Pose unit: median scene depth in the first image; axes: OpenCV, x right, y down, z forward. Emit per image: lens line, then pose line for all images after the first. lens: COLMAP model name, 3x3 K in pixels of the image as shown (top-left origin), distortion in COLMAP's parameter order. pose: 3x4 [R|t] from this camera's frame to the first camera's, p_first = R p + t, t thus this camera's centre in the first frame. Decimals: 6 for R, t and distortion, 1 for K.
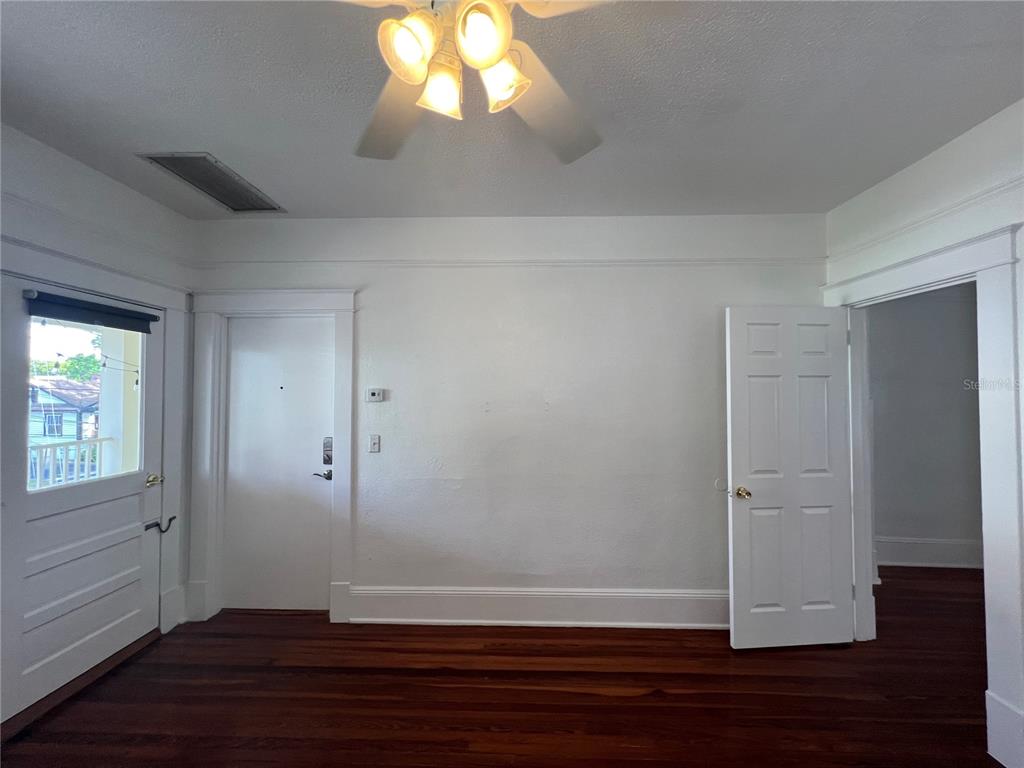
lens RADIAL K [[412.9, 0, 509.8], [0, 412.9, 384.0], [0, 0, 1]] dist [0.003331, 0.001024]
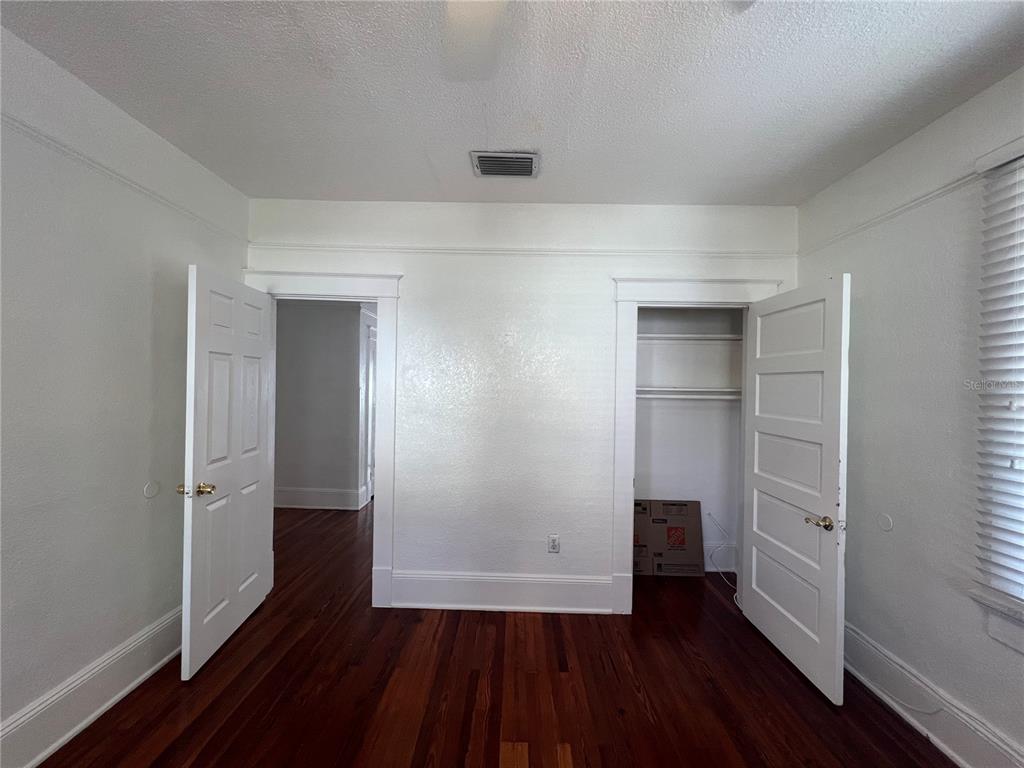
lens RADIAL K [[412.9, 0, 507.3], [0, 412.9, 385.2], [0, 0, 1]] dist [0.003331, 0.001024]
pose [[-0.017093, -0.000389, 0.999854, -1.834298], [-0.040282, 0.999188, -0.000300, 0.158995], [-0.999042, -0.040281, -0.017094, 2.472033]]
